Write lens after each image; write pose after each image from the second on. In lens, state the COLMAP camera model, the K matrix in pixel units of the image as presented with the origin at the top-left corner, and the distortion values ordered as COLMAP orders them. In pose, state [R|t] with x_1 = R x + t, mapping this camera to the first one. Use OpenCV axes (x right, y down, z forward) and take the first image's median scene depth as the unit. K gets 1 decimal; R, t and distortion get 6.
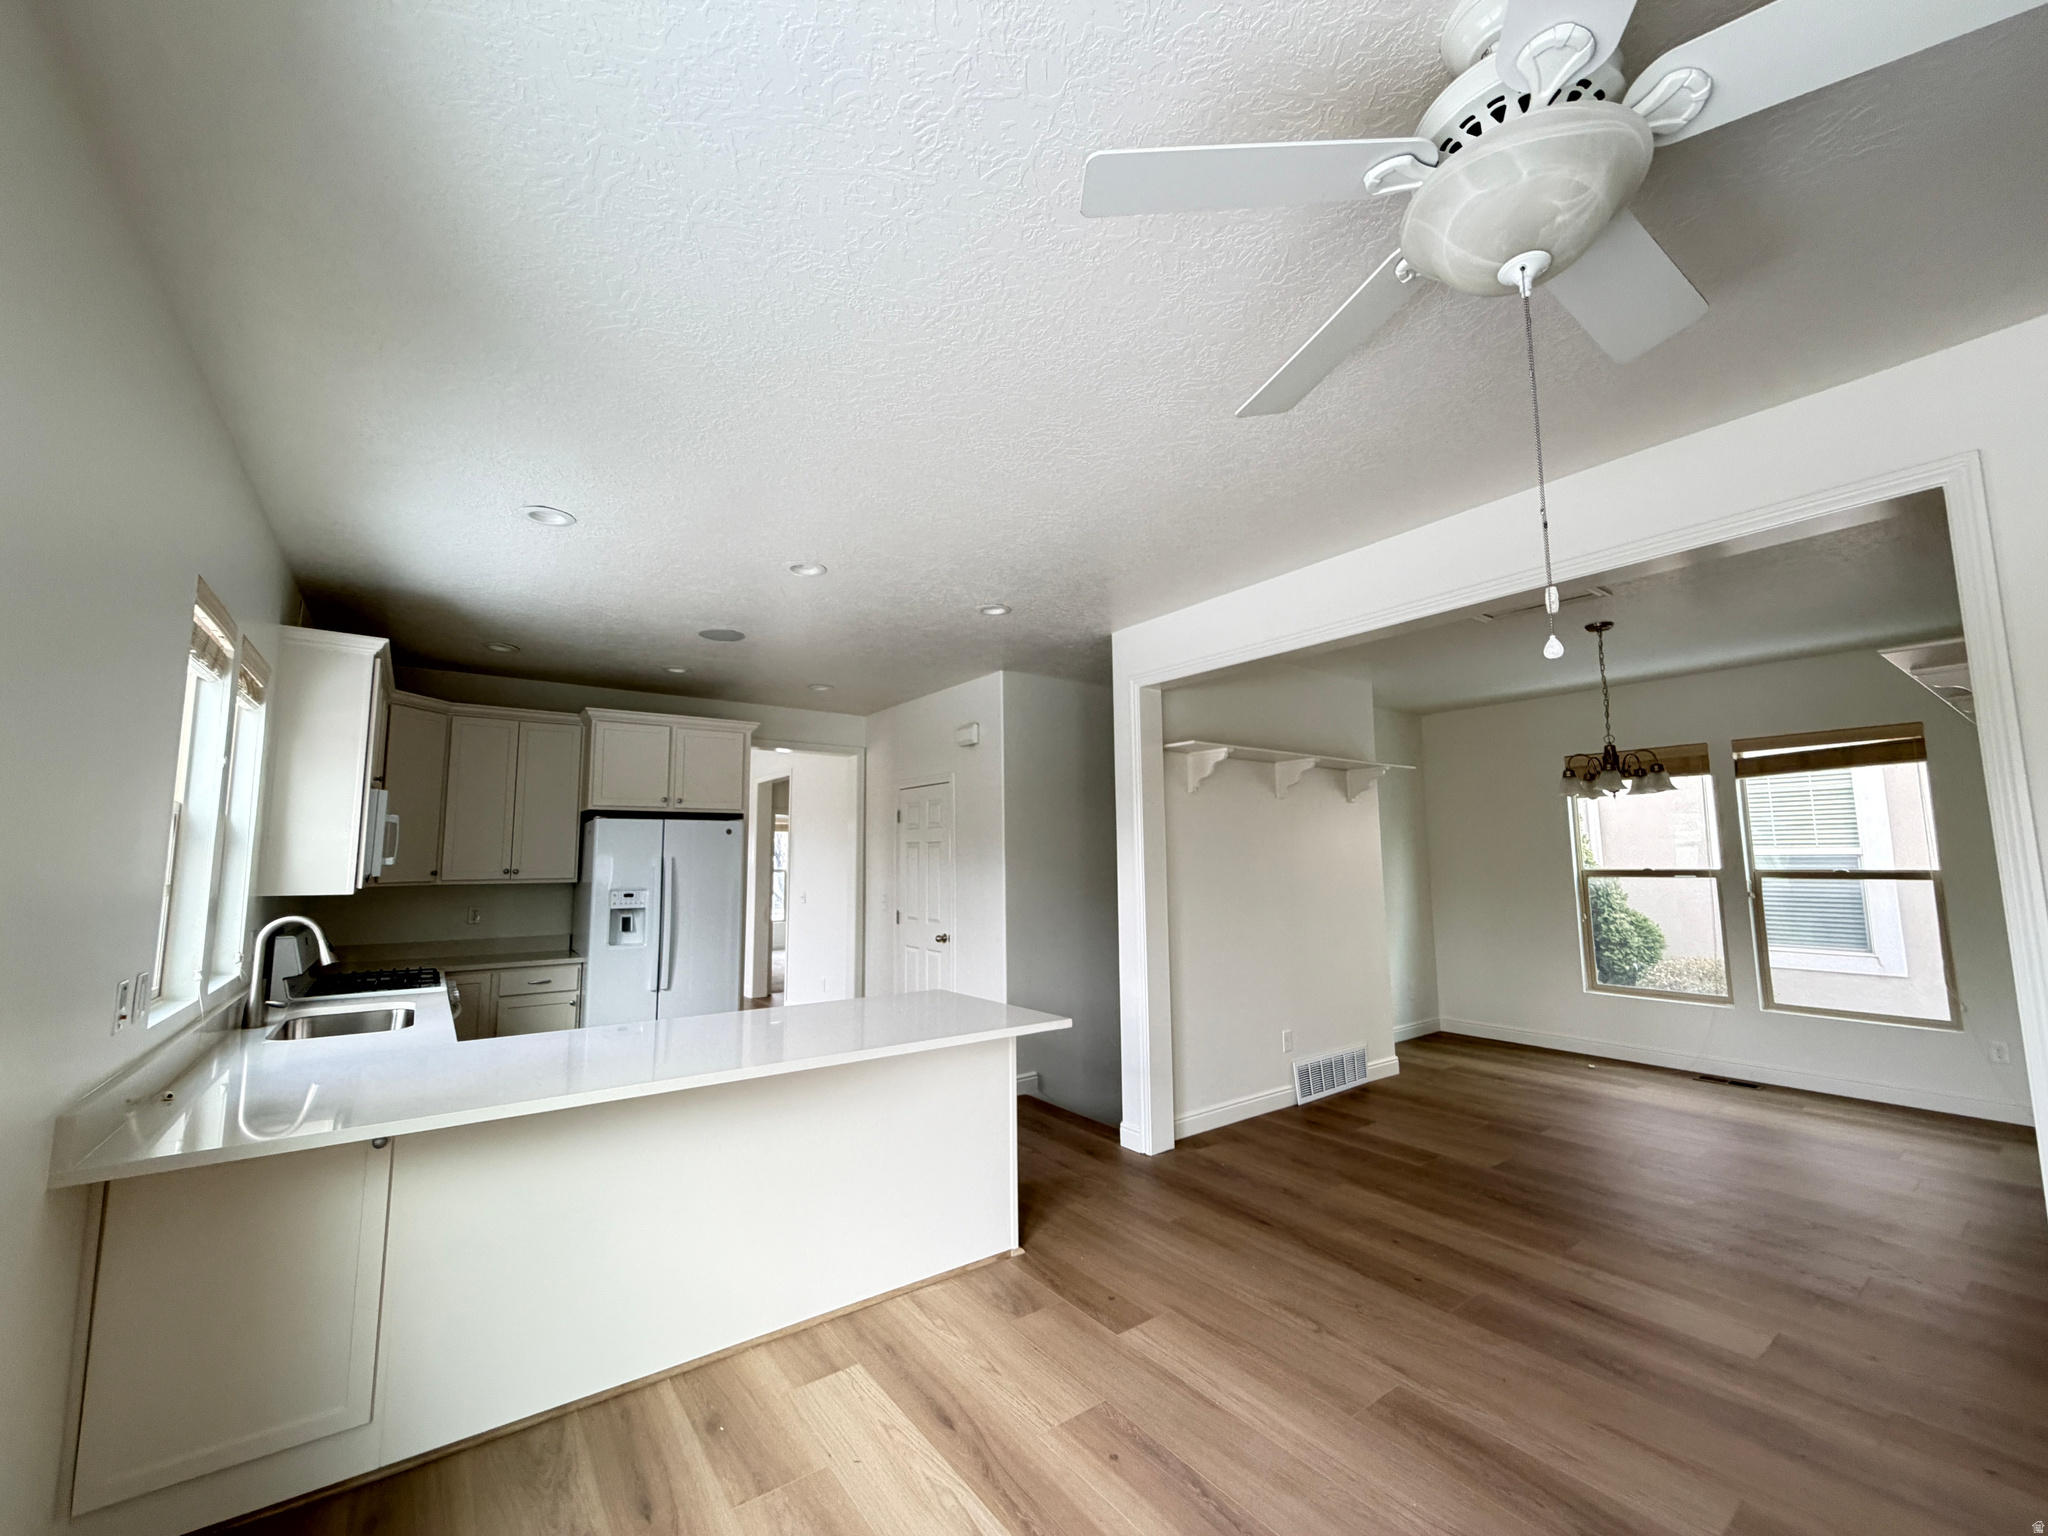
lens RADIAL K [[817.5, 0, 1019.9], [0, 817.5, 769.1], [0, 0, 1]] dist [0.001139, -0.000235]
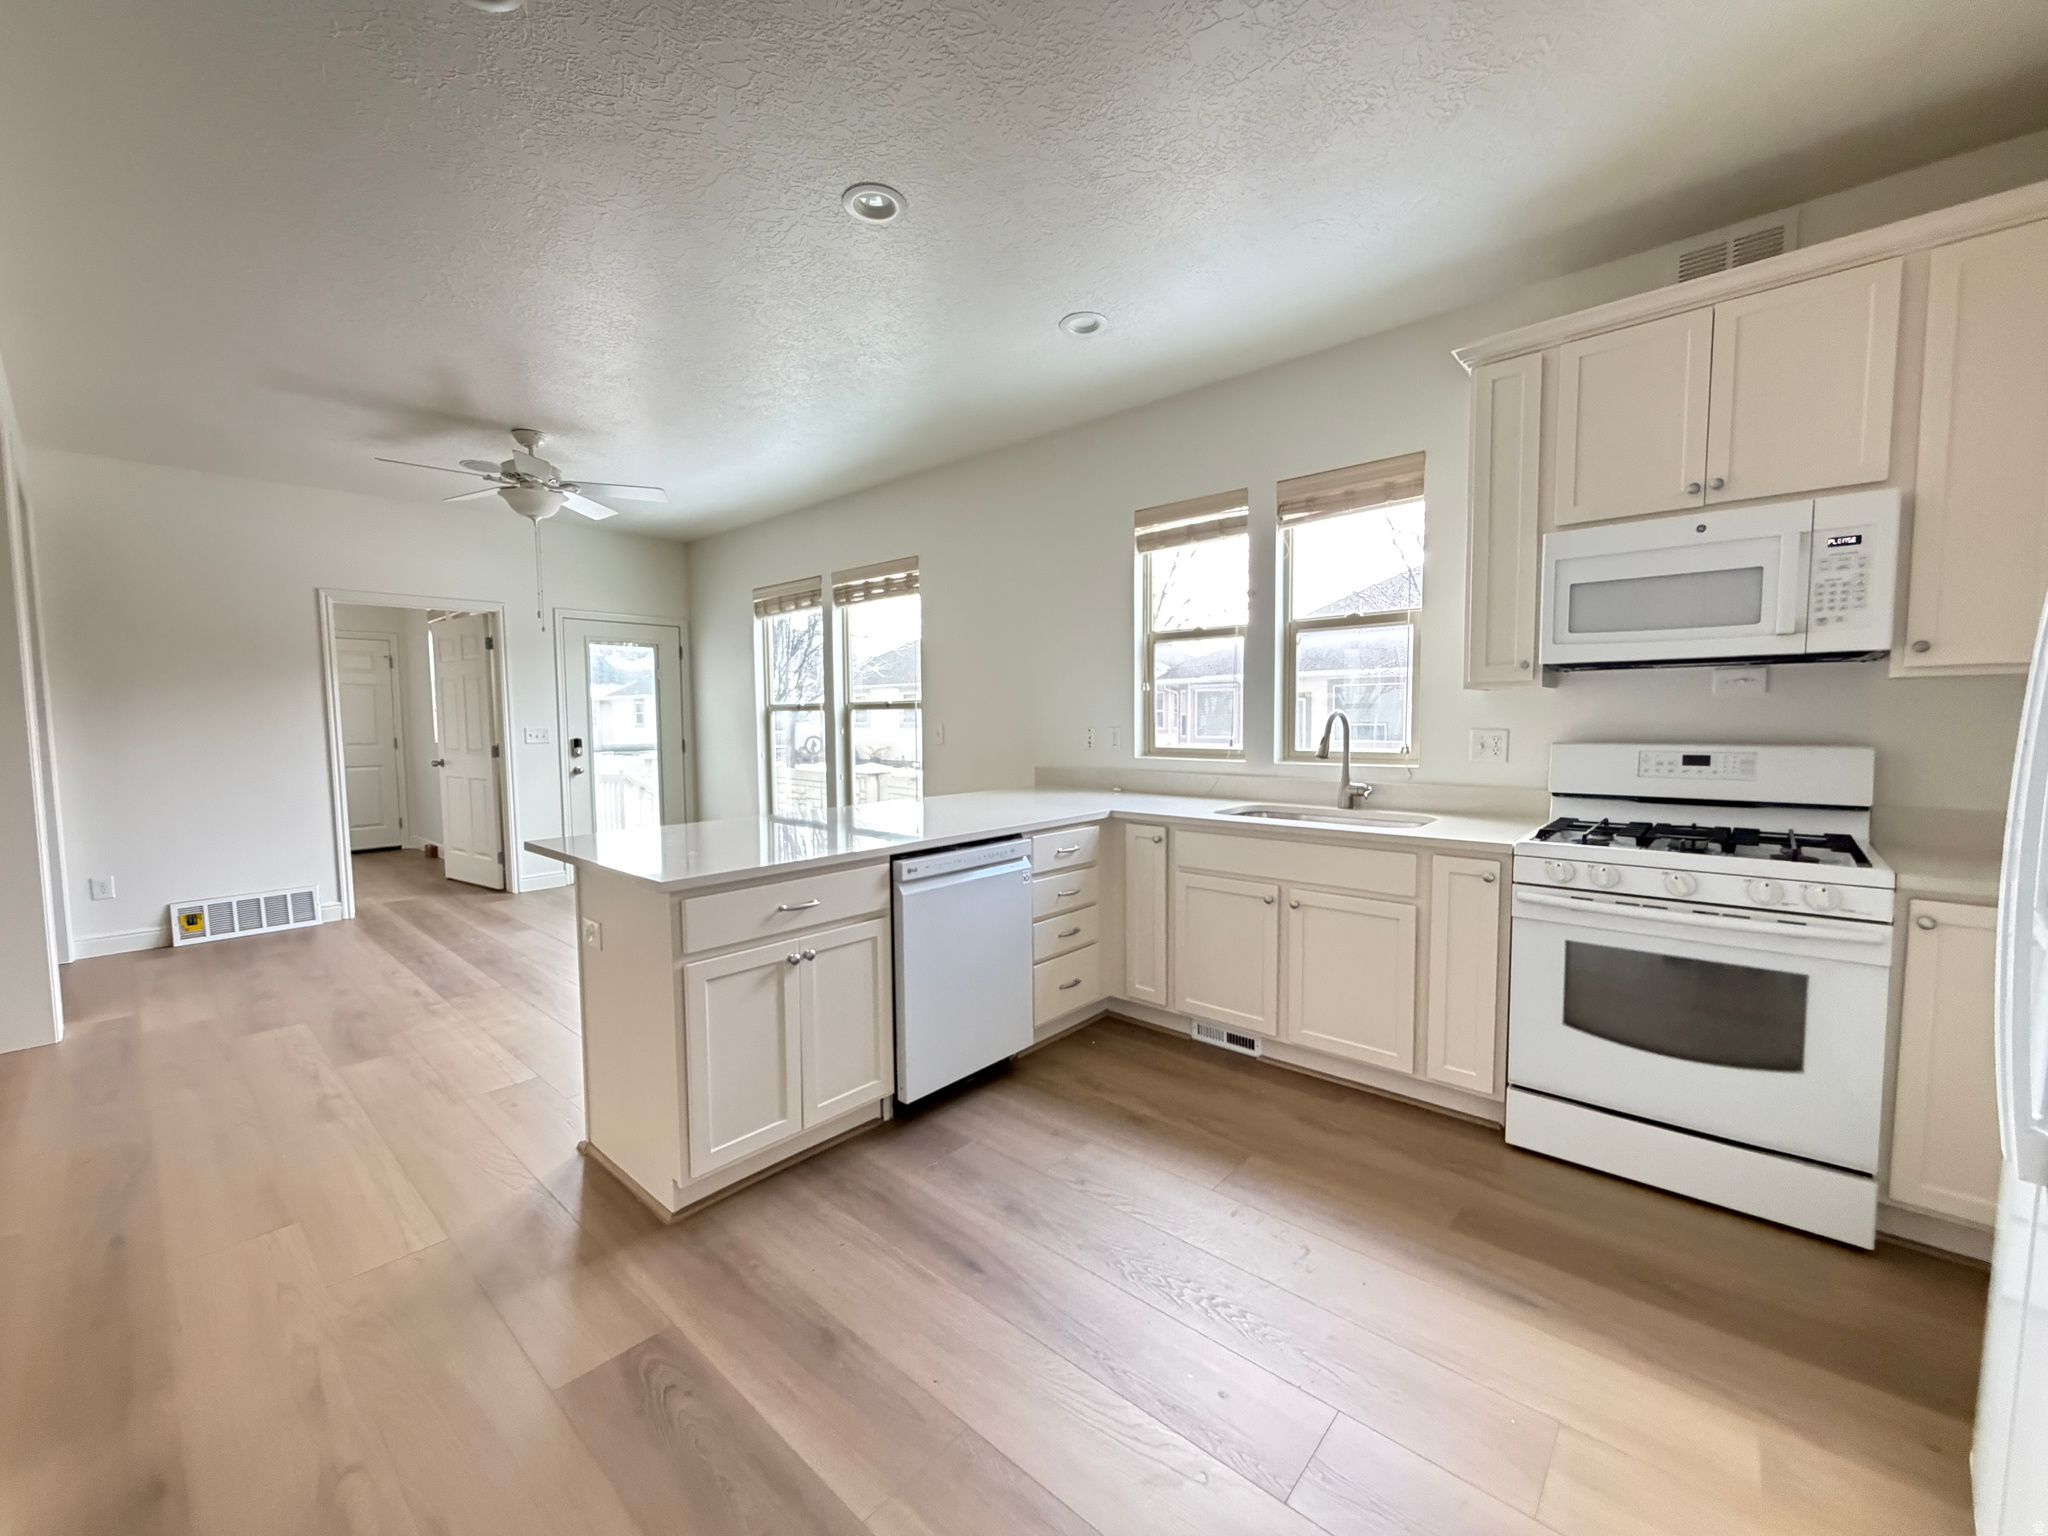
lens RADIAL K [[817.5, 0, 1019.9], [0, 817.5, 769.1], [0, 0, 1]] dist [0.001139, -0.000235]
pose [[-0.977696, 0.031326, -0.207674, -0.170780], [0.041193, 0.998210, -0.043358, 0.176099], [0.205944, -0.050946, -0.977237, 1.213644]]
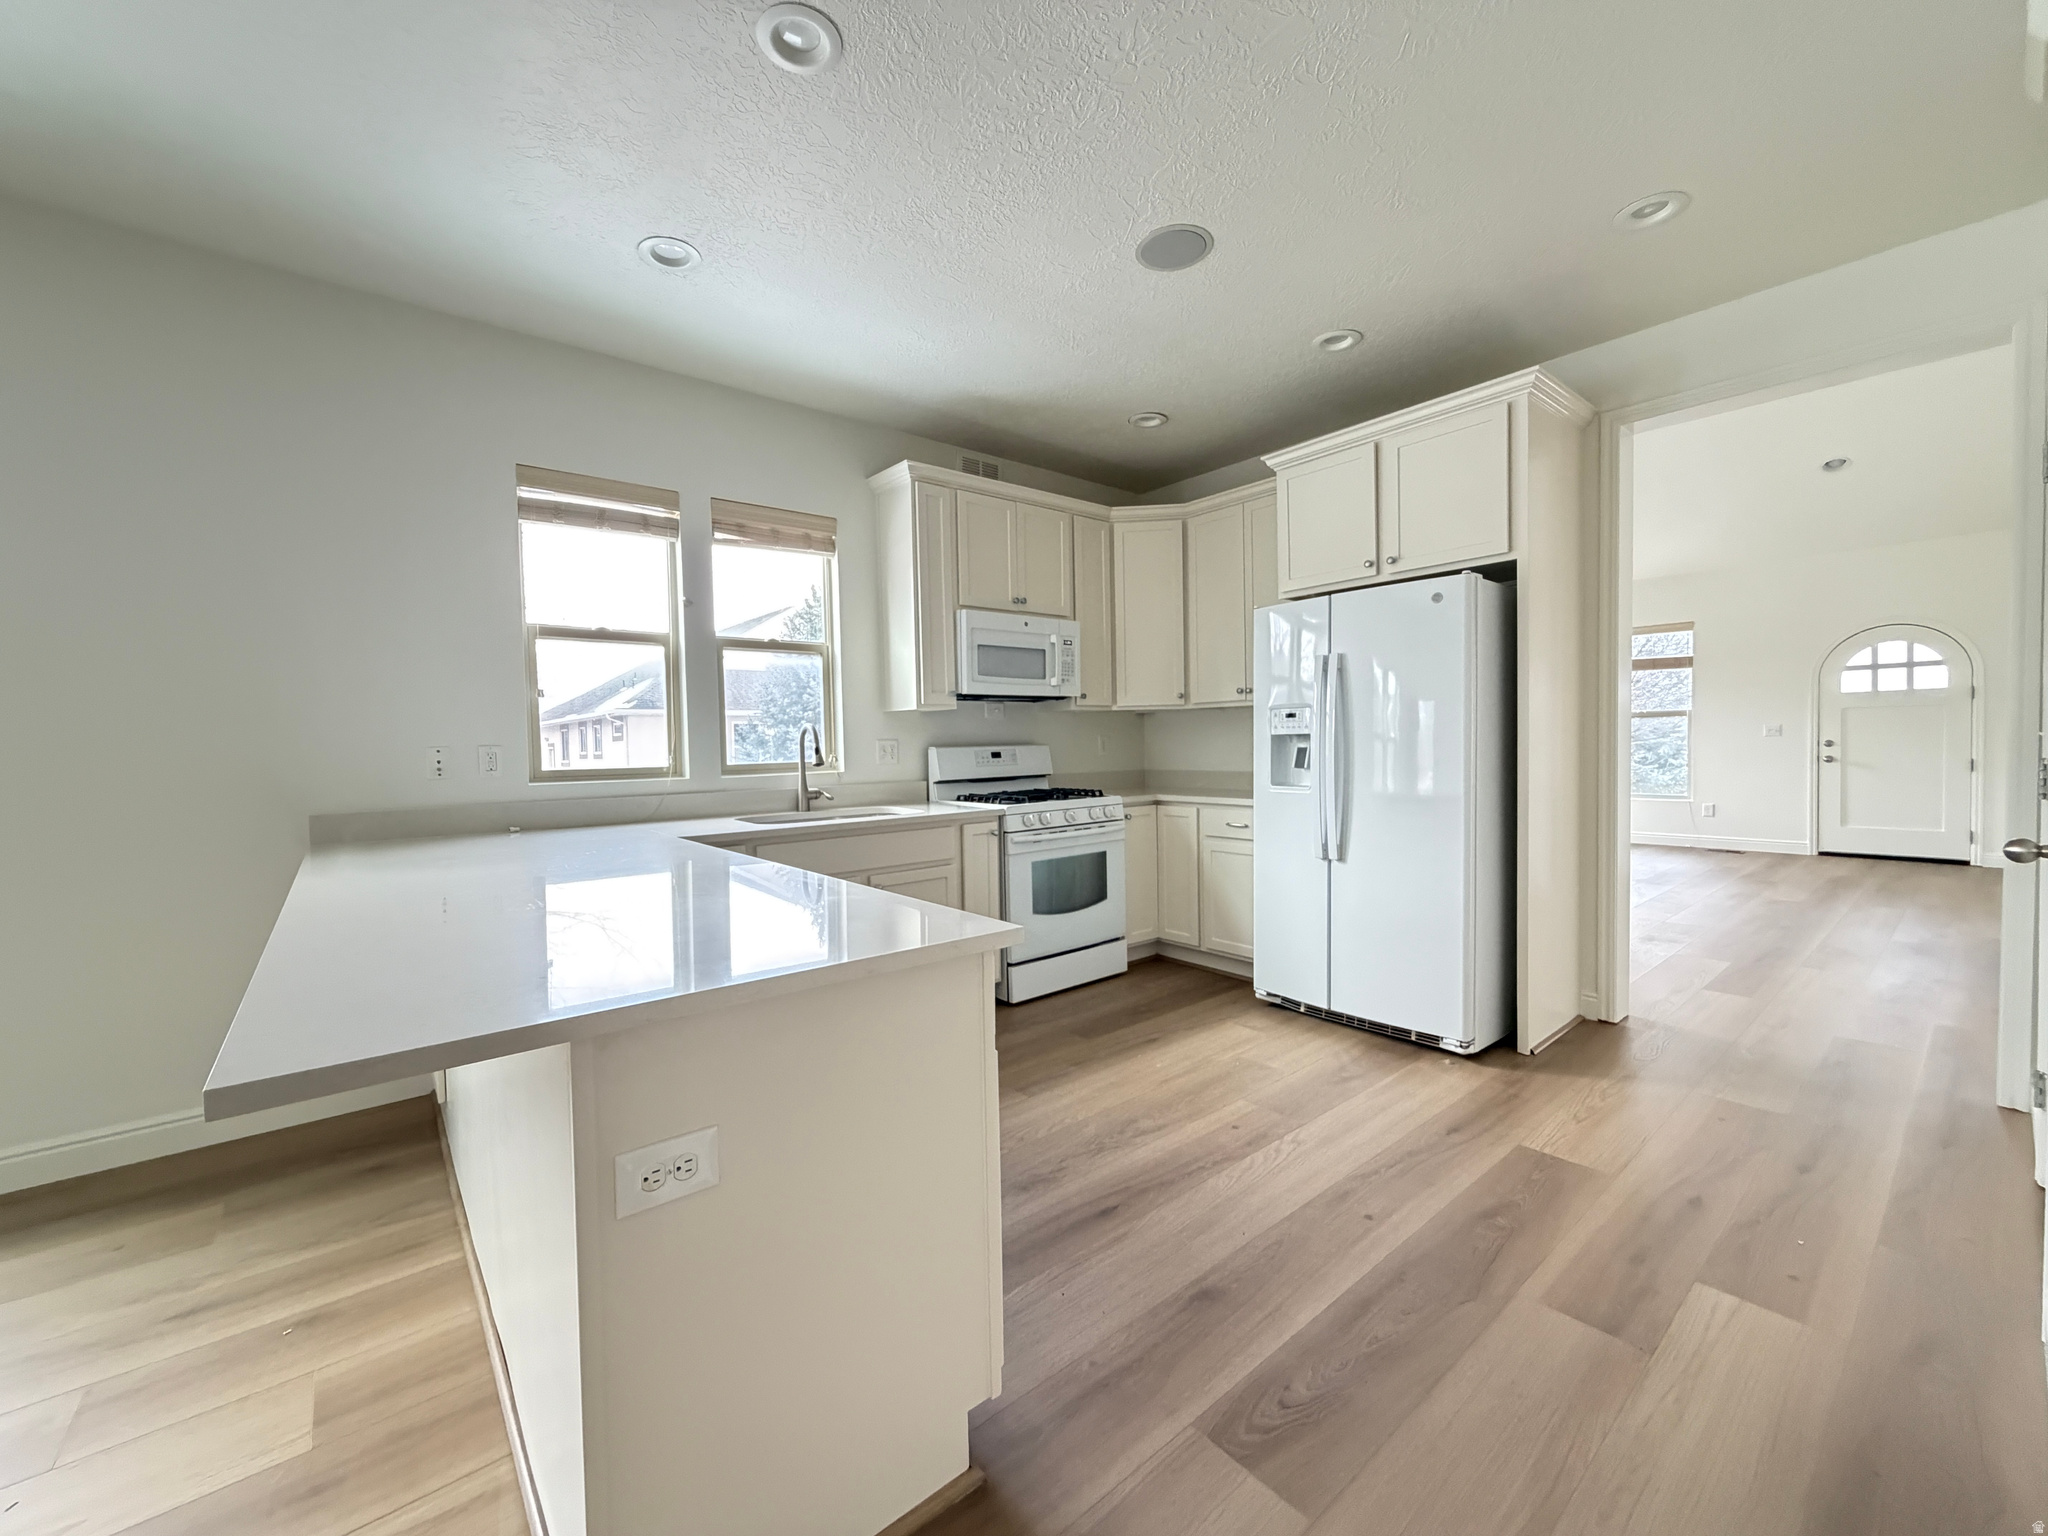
lens RADIAL K [[817.5, 0, 1019.9], [0, 817.5, 769.1], [0, 0, 1]] dist [0.001139, -0.000235]
pose [[0.060007, 0.039755, -0.997406, 0.199786], [0.134749, 0.989738, 0.047556, 0.141497], [0.989061, -0.137253, 0.054034, 0.764023]]
